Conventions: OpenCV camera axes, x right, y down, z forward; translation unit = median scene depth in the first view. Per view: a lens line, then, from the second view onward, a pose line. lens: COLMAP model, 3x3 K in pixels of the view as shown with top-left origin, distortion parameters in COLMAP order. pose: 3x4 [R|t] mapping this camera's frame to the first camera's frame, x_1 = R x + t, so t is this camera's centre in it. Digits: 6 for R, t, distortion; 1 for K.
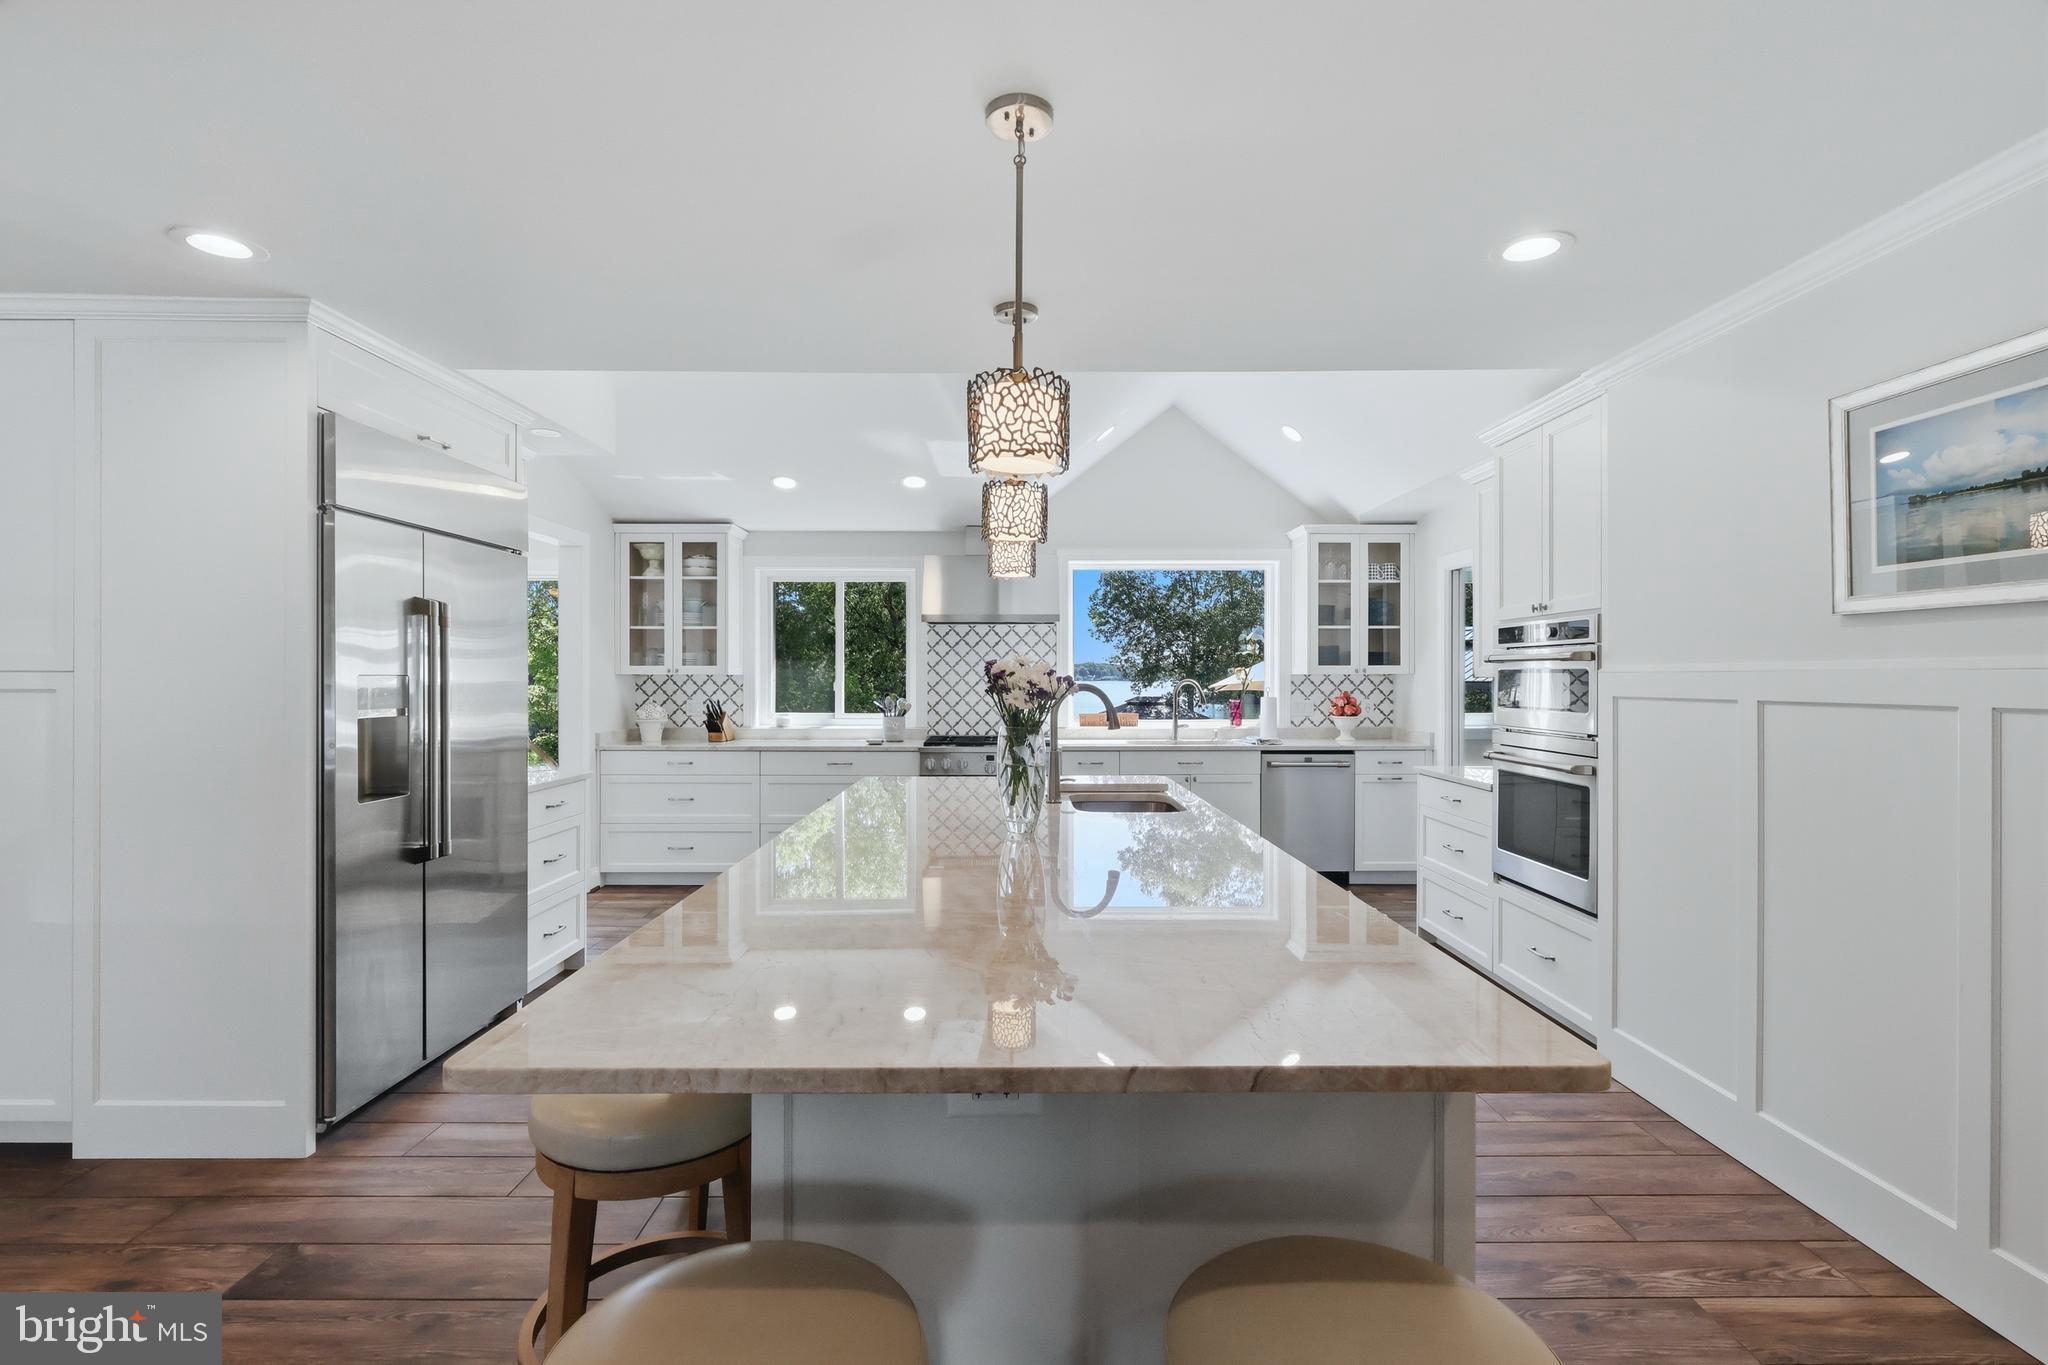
lens RADIAL K [[973.0, 0, 1014.5], [0, 973.0, 680.0], [0, 0, 1]] dist [-0.005873, 0.003183]
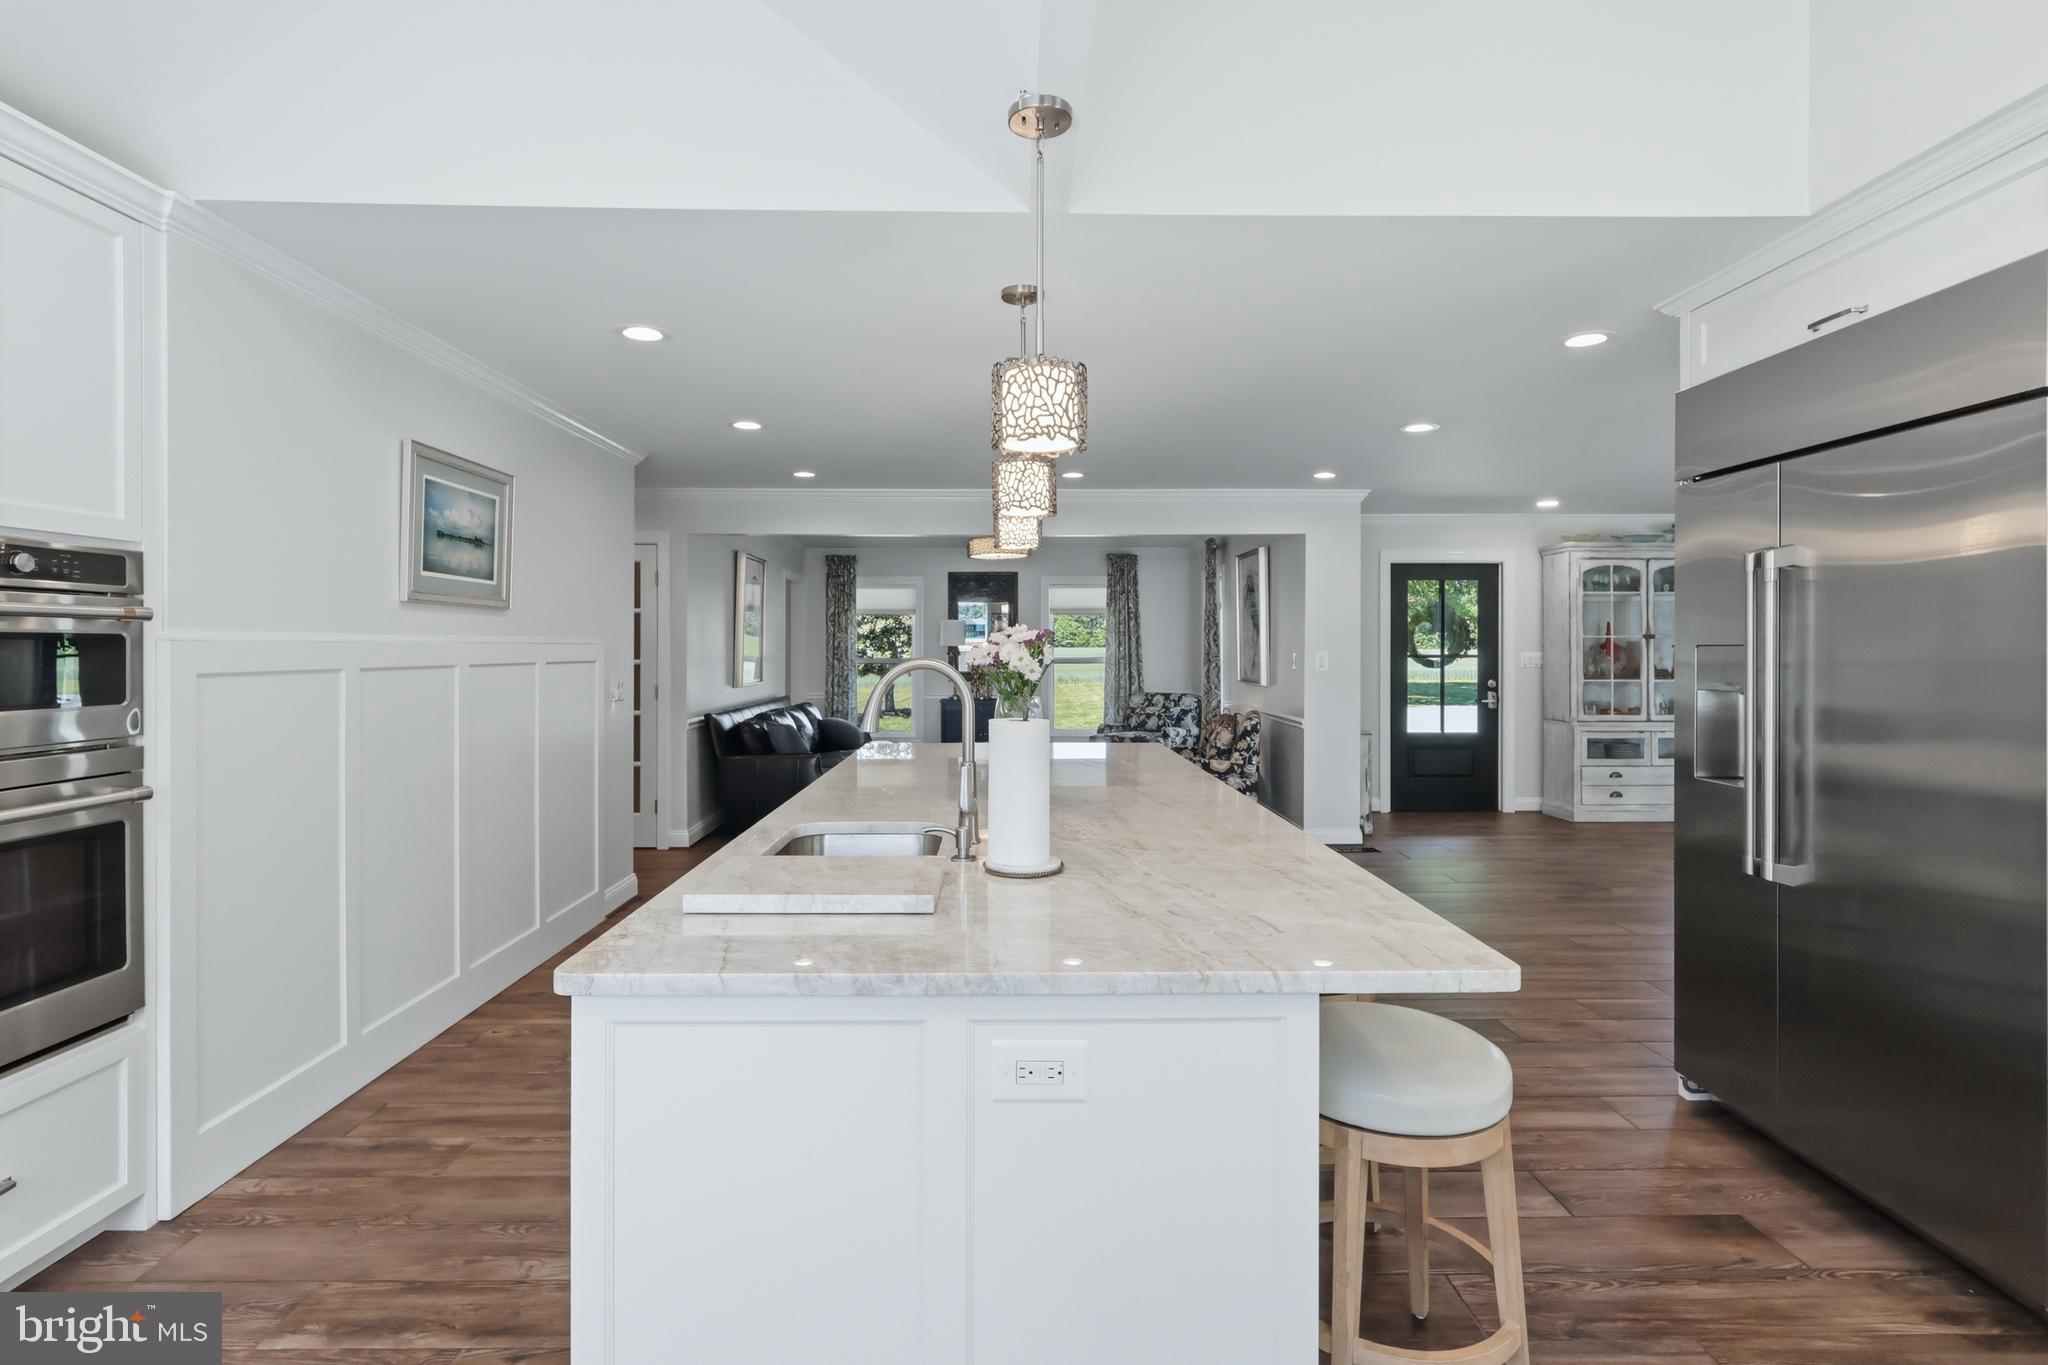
lens RADIAL K [[973.0, 0, 1023.9], [0, 973.0, 654.4], [0, 0, 1]] dist [-0.005873, 0.003183]
pose [[-0.999863, -0.000162, -0.016537, 0.006605], [-0.000303, 0.999963, 0.008557, -0.001869], [0.016535, 0.008561, -0.999827, 0.873501]]
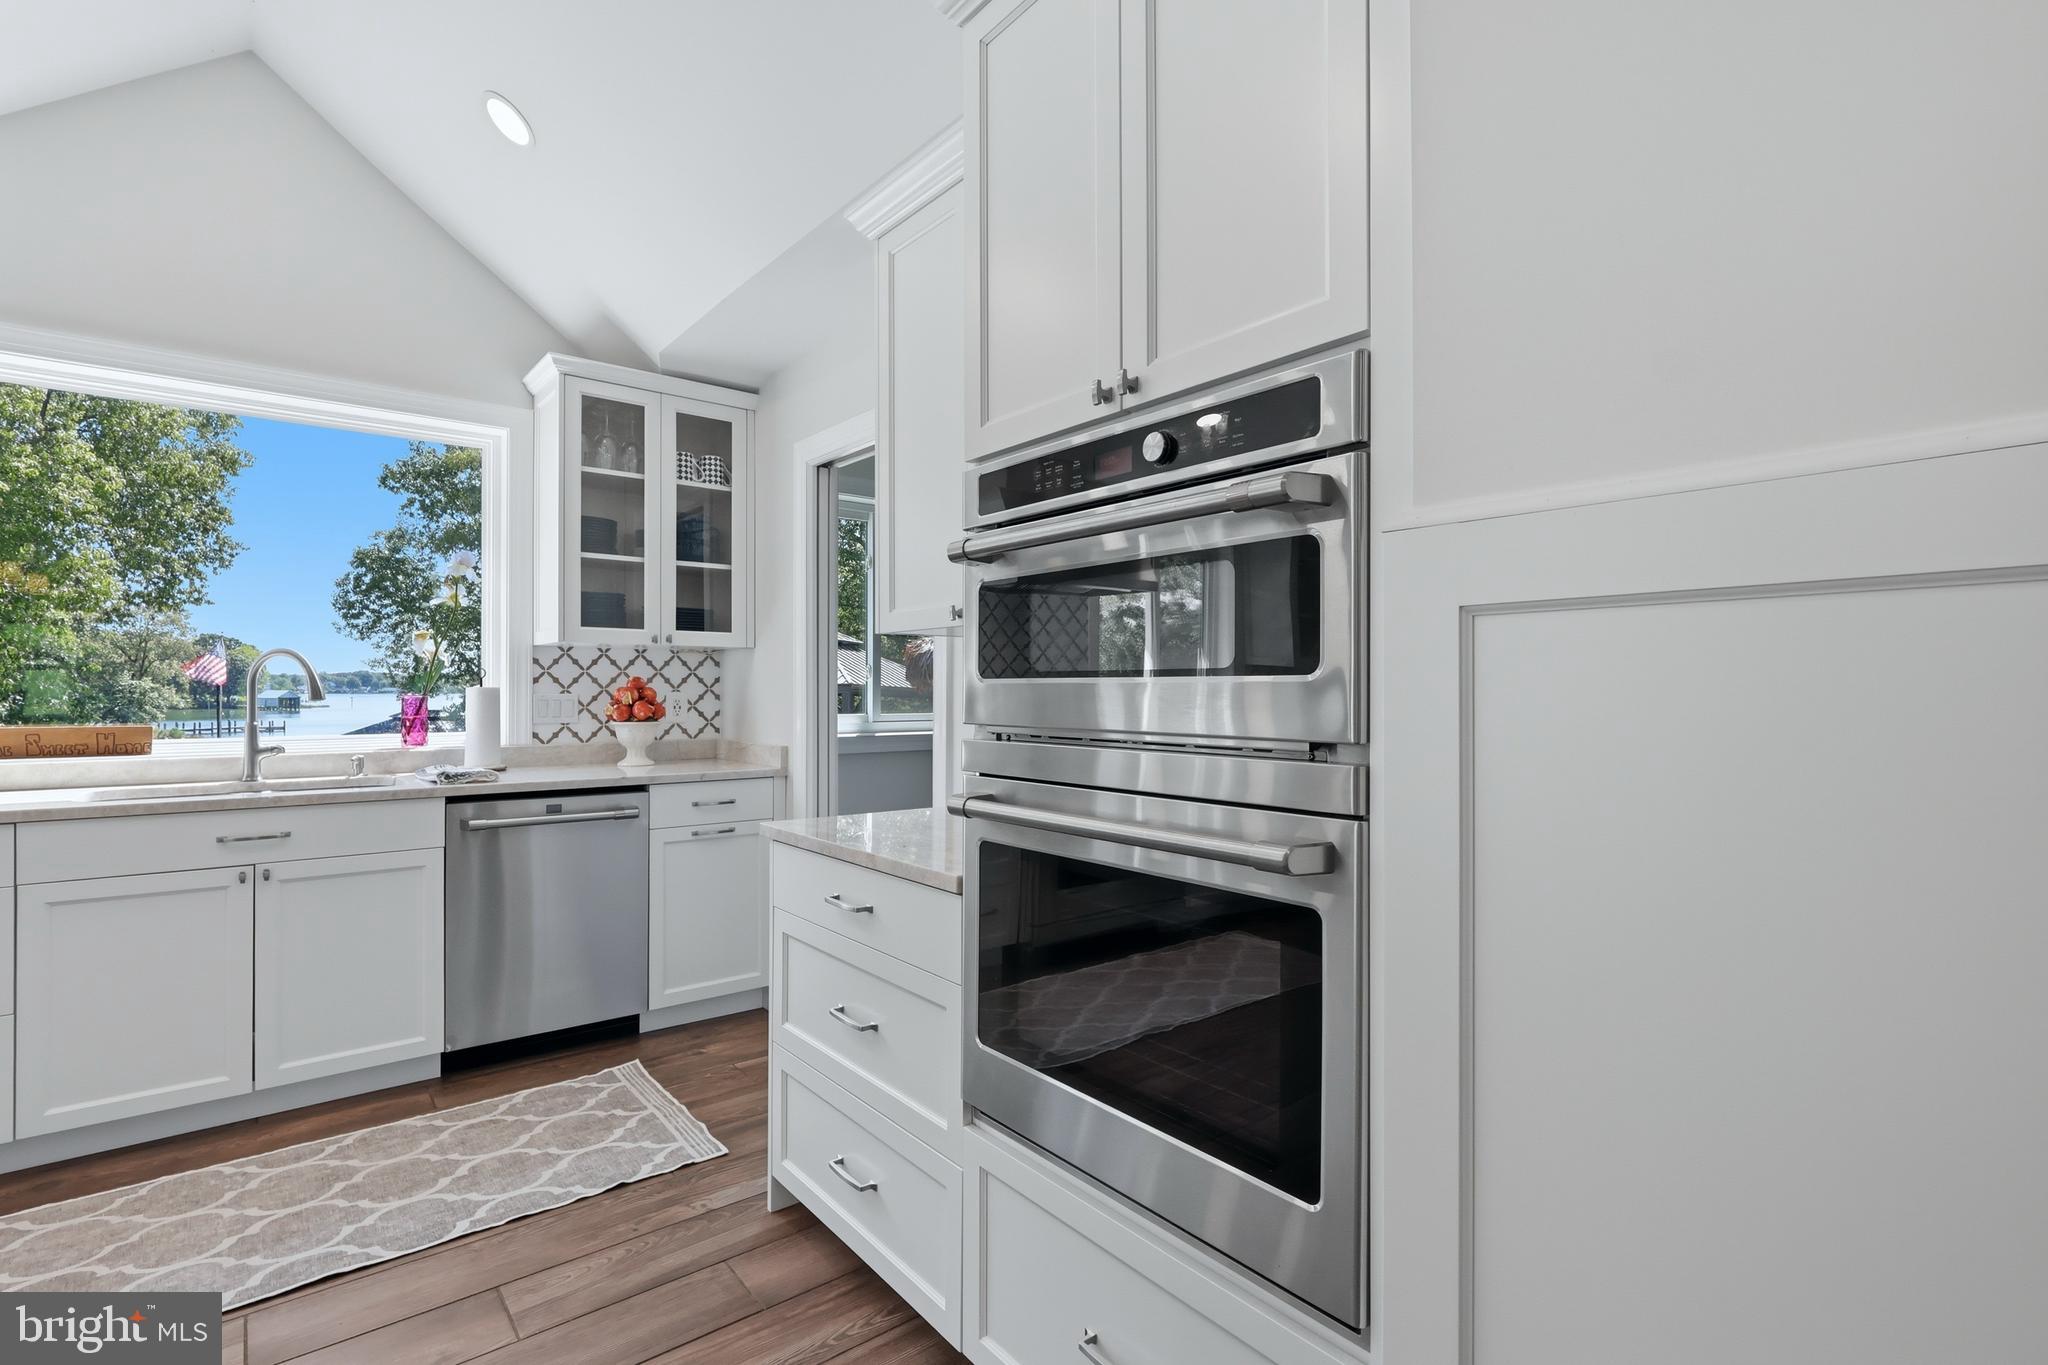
lens RADIAL K [[973.0, 0, 1026.0], [0, 973.0, 690.9], [0, 0, 1]] dist [-0.005873, 0.003183]
pose [[0.782015, -0.000410, 0.623260, 0.170330], [0.001748, 0.999997, -0.001536, 0.021069], [-0.623257, 0.002291, 0.782013, 0.431402]]
